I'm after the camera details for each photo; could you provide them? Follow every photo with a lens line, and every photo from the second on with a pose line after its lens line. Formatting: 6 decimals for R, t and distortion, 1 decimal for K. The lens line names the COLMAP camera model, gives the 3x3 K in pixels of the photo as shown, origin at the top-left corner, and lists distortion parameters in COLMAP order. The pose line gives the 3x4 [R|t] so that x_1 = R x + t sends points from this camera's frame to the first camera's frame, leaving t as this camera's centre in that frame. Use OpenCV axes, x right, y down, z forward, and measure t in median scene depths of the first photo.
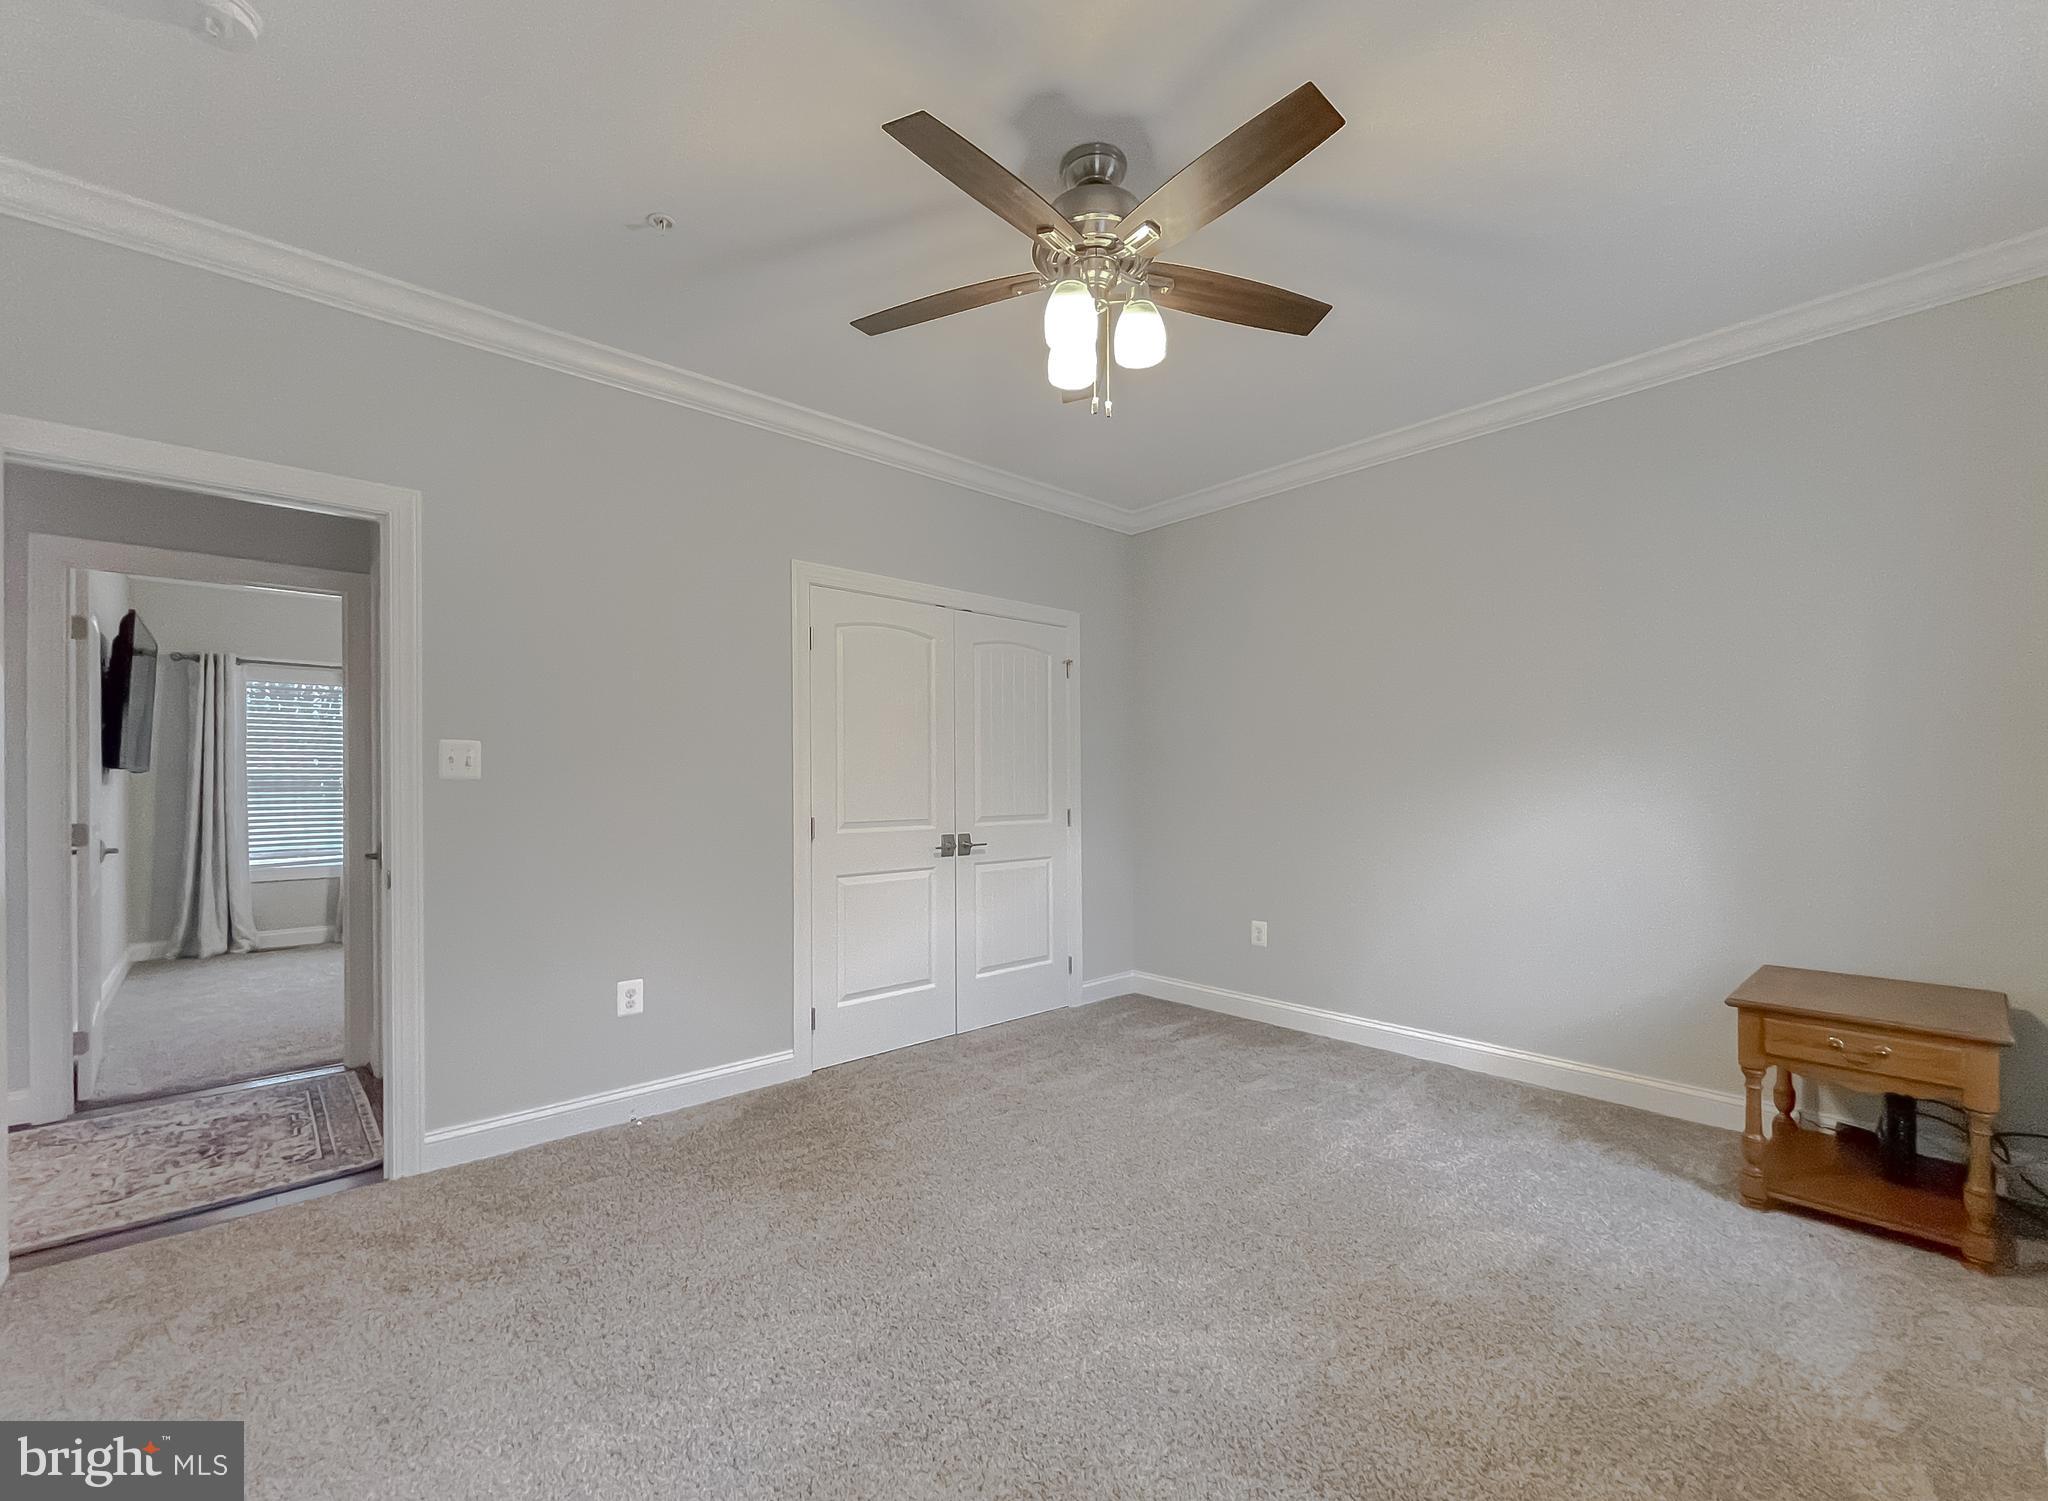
lens RADIAL K [[865.7, 0, 1018.8], [0, 865.7, 781.4], [0, 0, 1]] dist [0.002103, 0.000065]
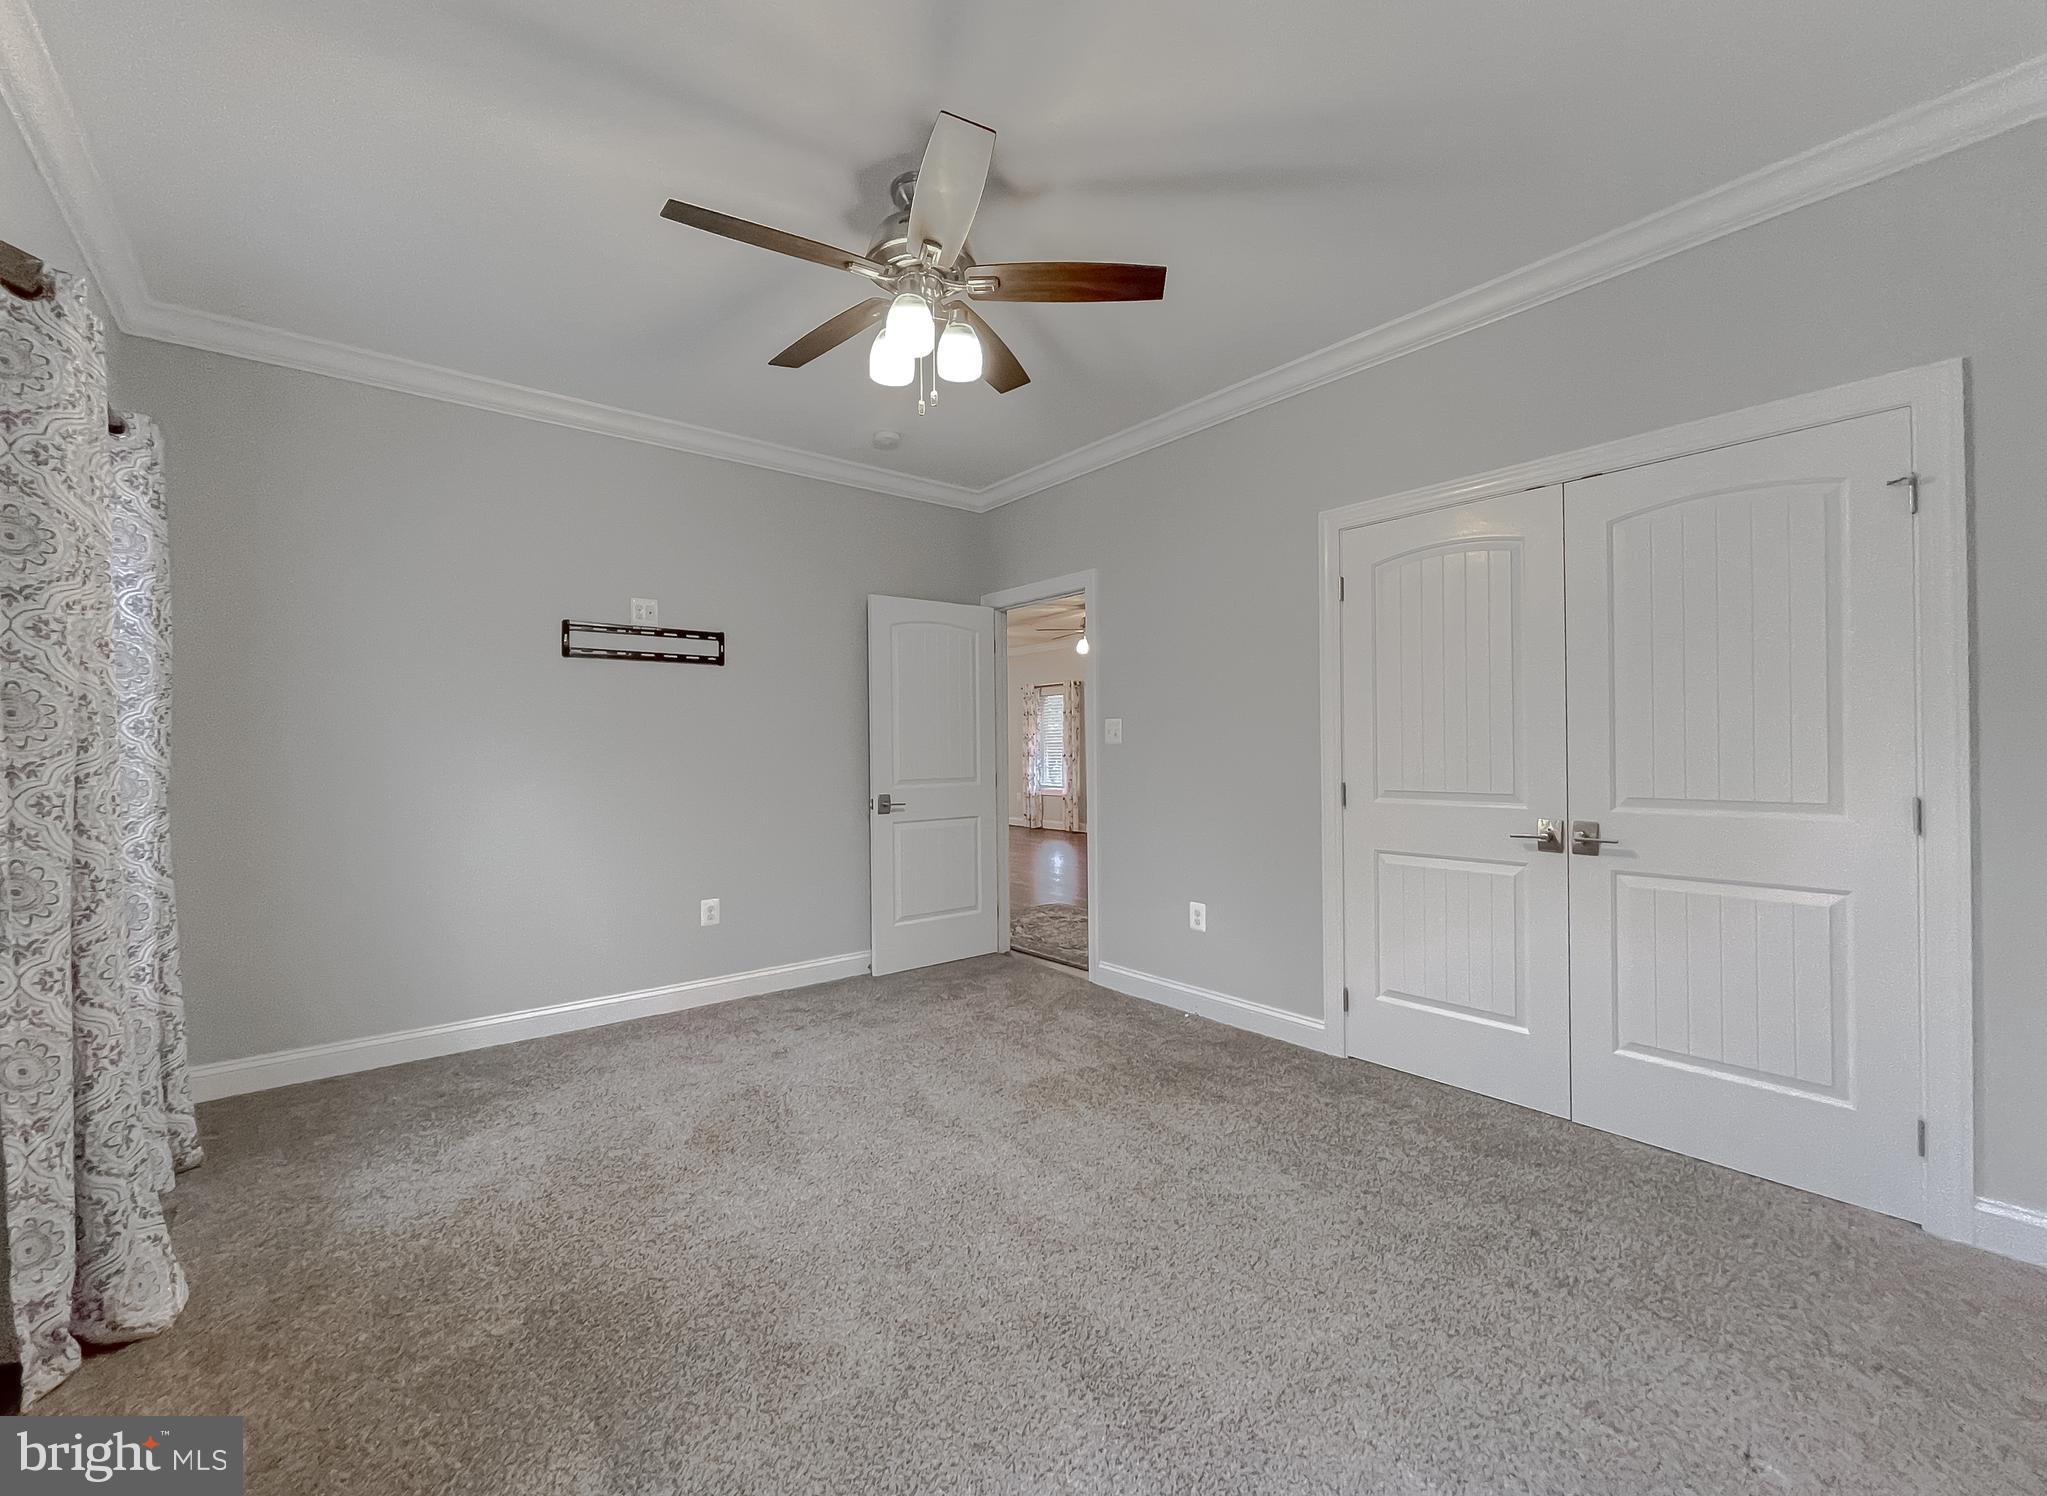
lens RADIAL K [[843.2, 0, 1012.9], [0, 843.2, 746.0], [0, 0, 1]] dist [0.001696, 0.000418]
pose [[-0.054239, 0.001022, -0.998527, 0.699605], [0.009213, 0.999957, 0.000523, -0.001160], [0.998485, -0.009171, -0.054246, 0.709856]]
